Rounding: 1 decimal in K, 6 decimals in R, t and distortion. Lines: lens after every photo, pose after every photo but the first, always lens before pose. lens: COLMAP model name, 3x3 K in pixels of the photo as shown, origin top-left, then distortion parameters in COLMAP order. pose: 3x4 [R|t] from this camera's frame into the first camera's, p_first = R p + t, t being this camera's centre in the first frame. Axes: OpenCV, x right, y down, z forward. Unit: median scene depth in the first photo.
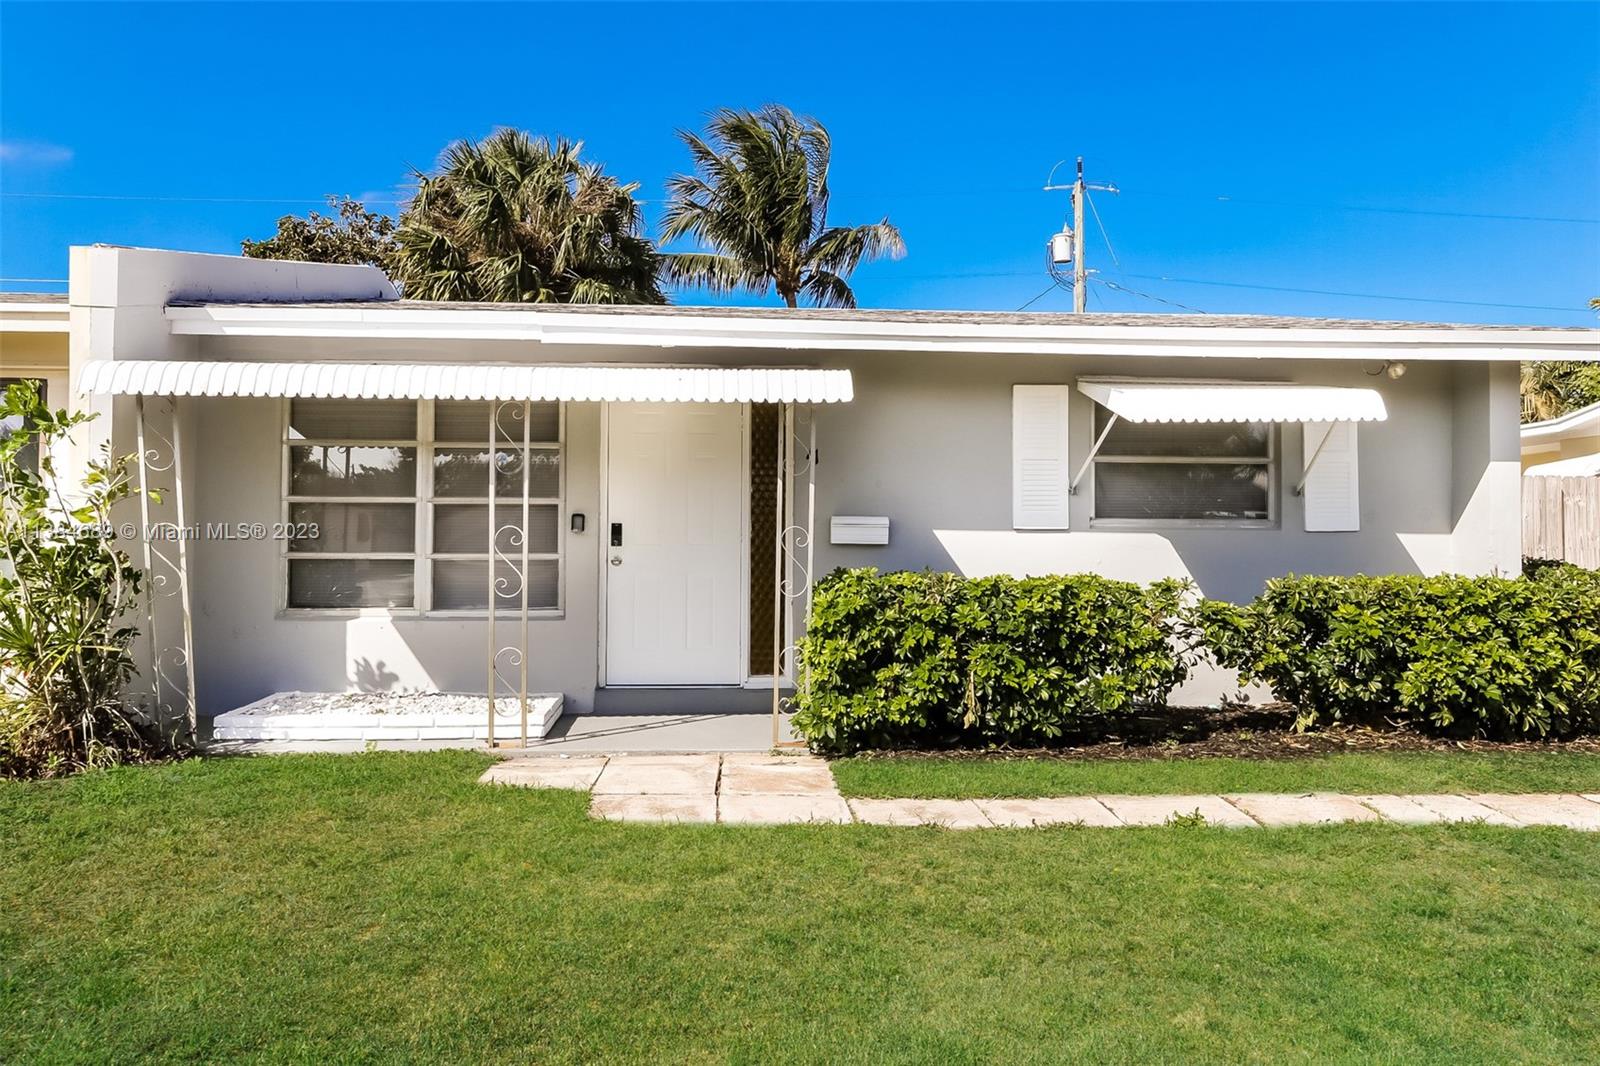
lens RADIAL K [[1105.1, 0, 800.0], [0, 1105.1, 533.0], [0, 0, 1]] dist [-0.007686, -0.000587]
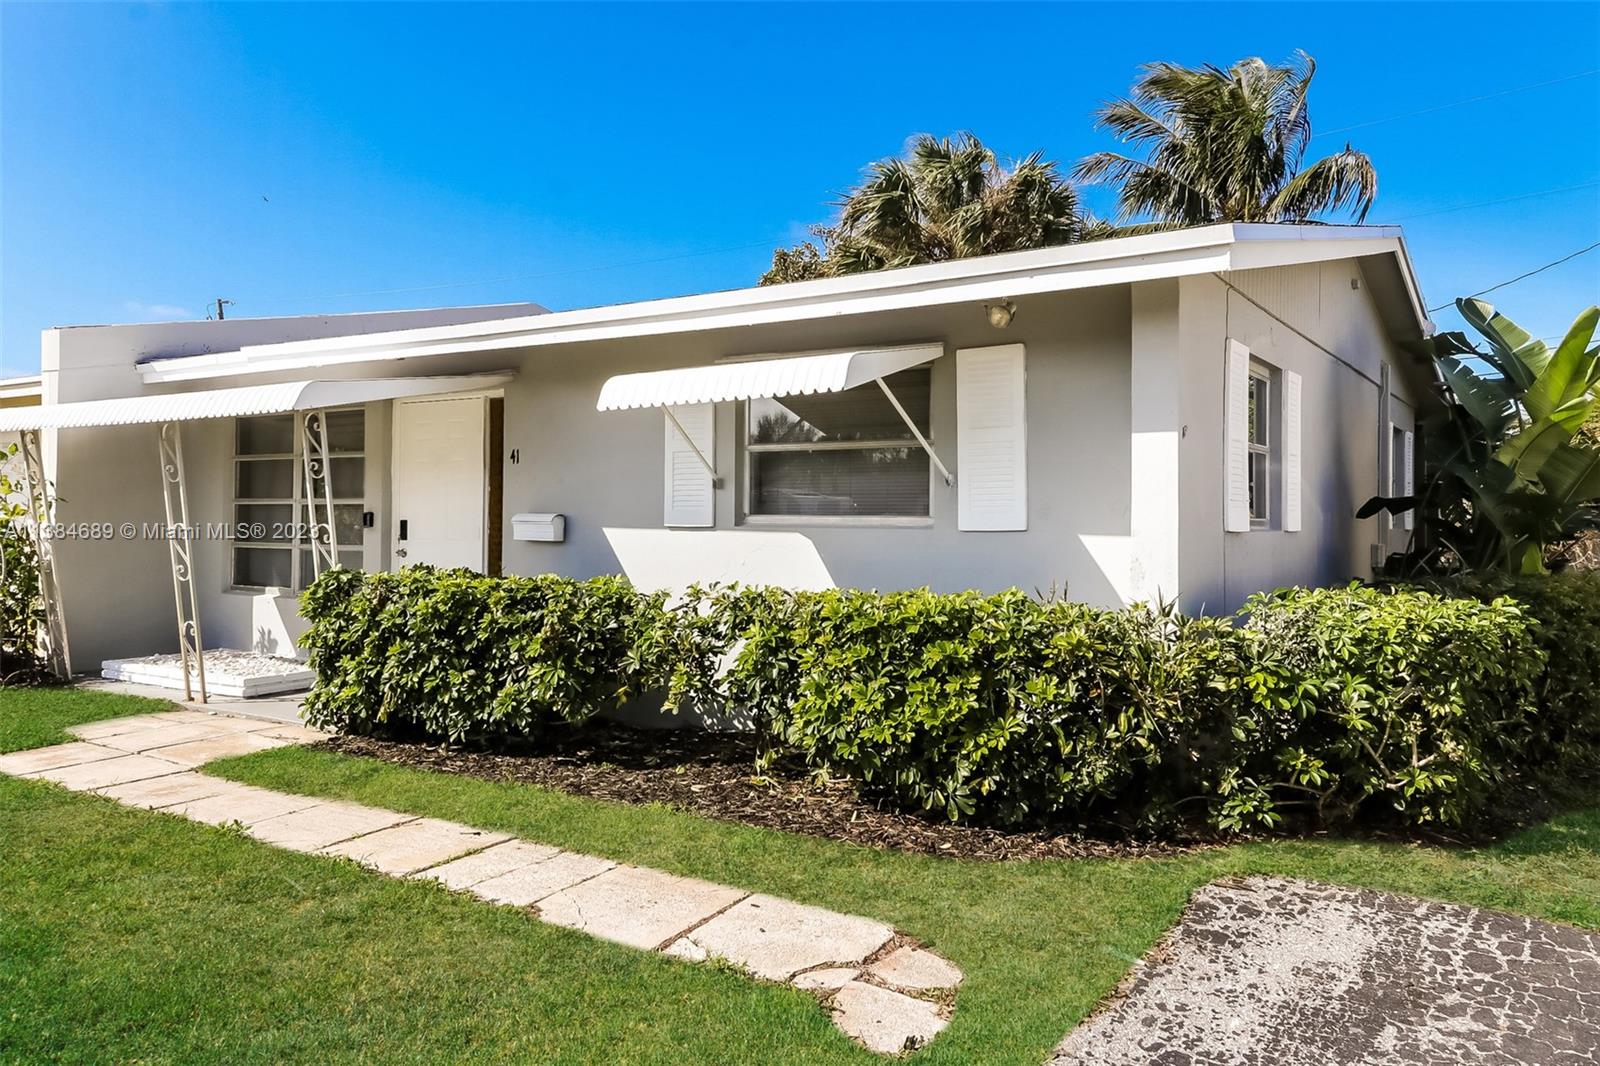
lens RADIAL K [[1105.1, 0, 800.0], [0, 1105.1, 533.0], [0, 0, 1]] dist [-0.007686, -0.000587]
pose [[0.836635, 0.006722, -0.547720, 0.834232], [-0.003449, 0.999970, 0.007005, -0.005451], [0.547750, -0.003971, 0.836633, 0.278870]]
